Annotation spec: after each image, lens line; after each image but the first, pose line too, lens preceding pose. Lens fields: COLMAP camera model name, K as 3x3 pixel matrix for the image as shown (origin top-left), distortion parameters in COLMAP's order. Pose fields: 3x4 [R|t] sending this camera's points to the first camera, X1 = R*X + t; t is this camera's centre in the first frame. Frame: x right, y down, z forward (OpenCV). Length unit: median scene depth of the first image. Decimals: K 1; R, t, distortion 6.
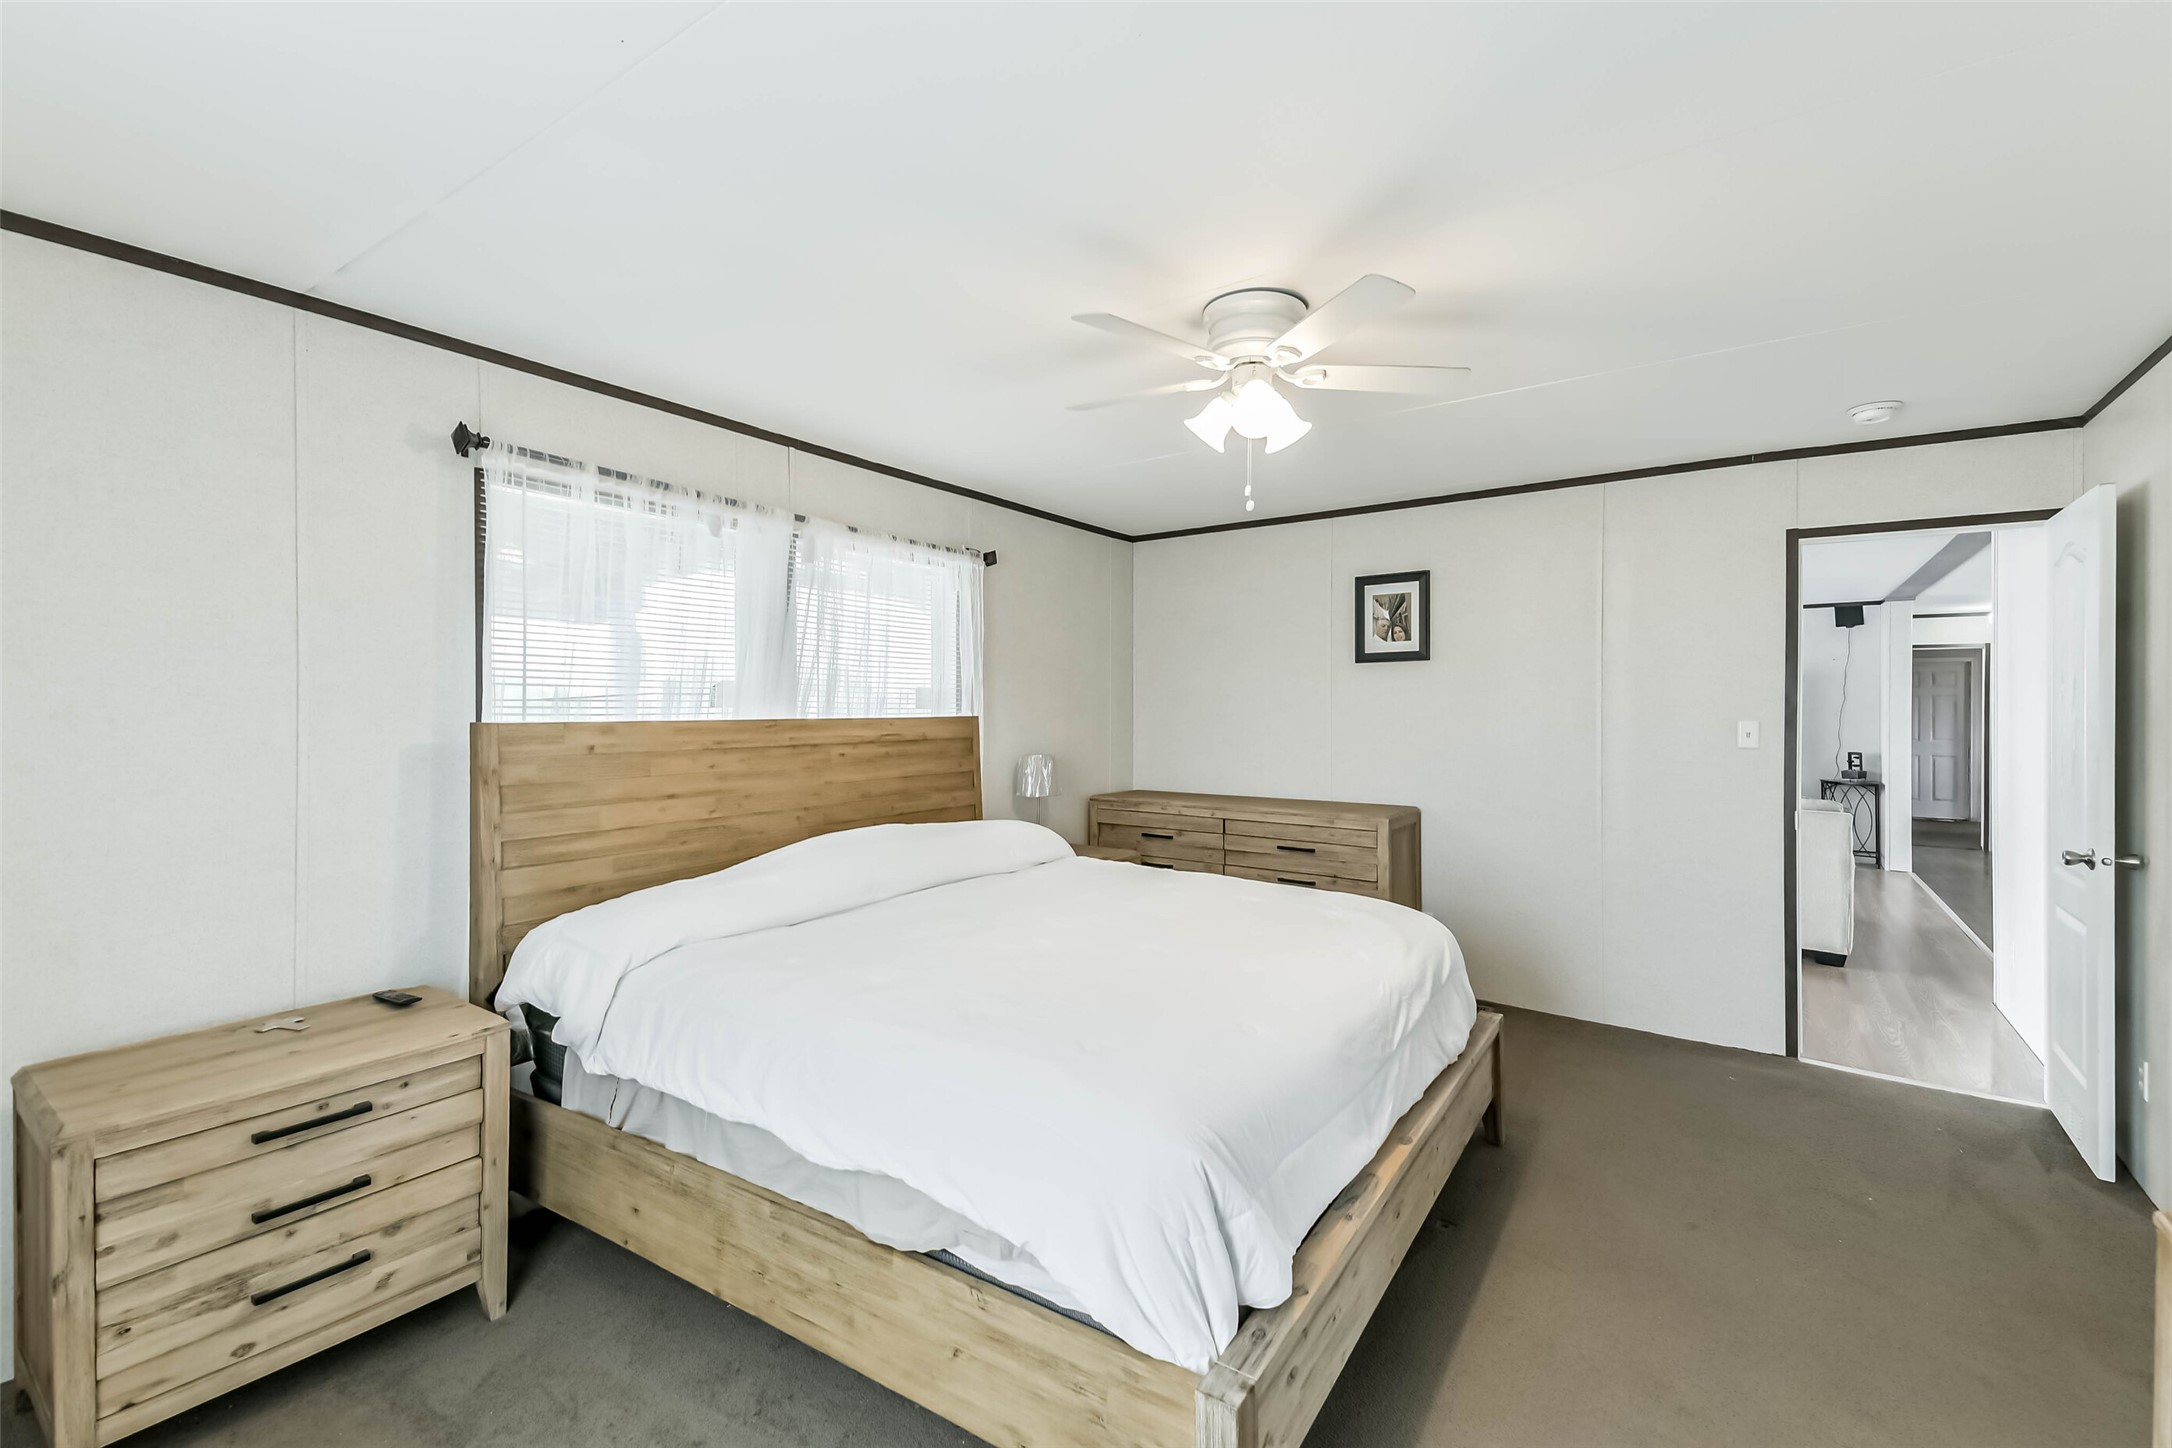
lens RADIAL K [[940.0, 0, 1076.9], [0, 940.0, 721.5], [0, 0, 1]] dist [0.059391, -0.027621]
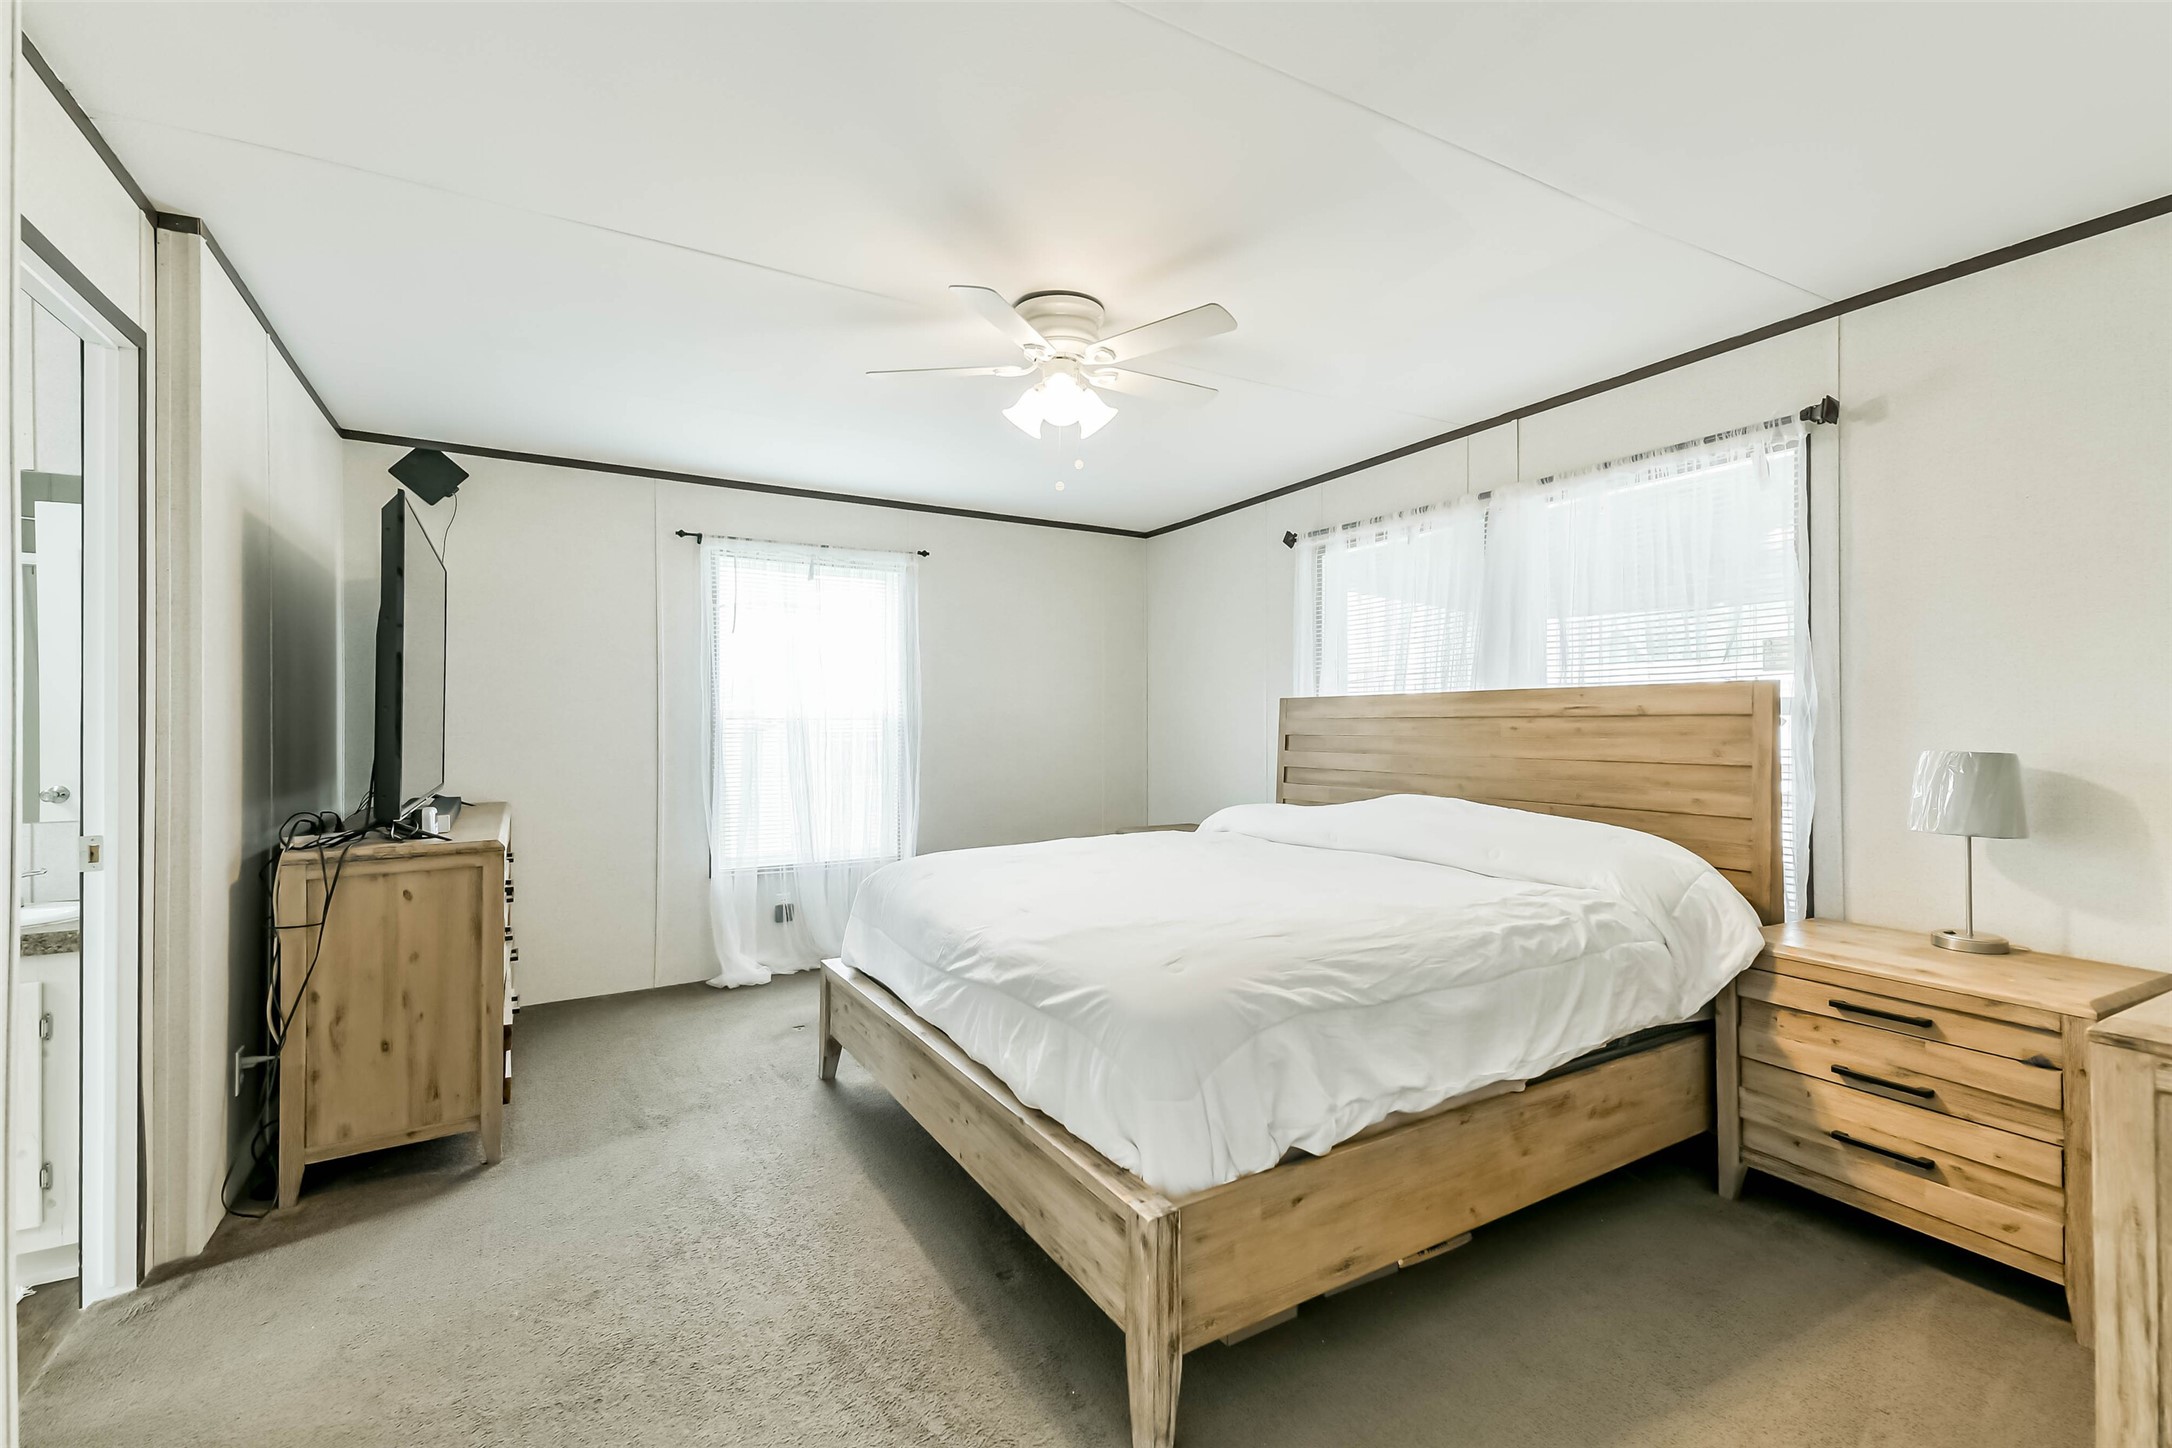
lens RADIAL K [[940.0, 0, 1076.9], [0, 940.0, 721.5], [0, 0, 1]] dist [0.059391, -0.027621]
pose [[-0.444424, -0.000714, -0.895816, 0.845736], [-0.013093, 0.999898, 0.005699, 0.030501], [0.895721, 0.014262, -0.444388, 1.090842]]
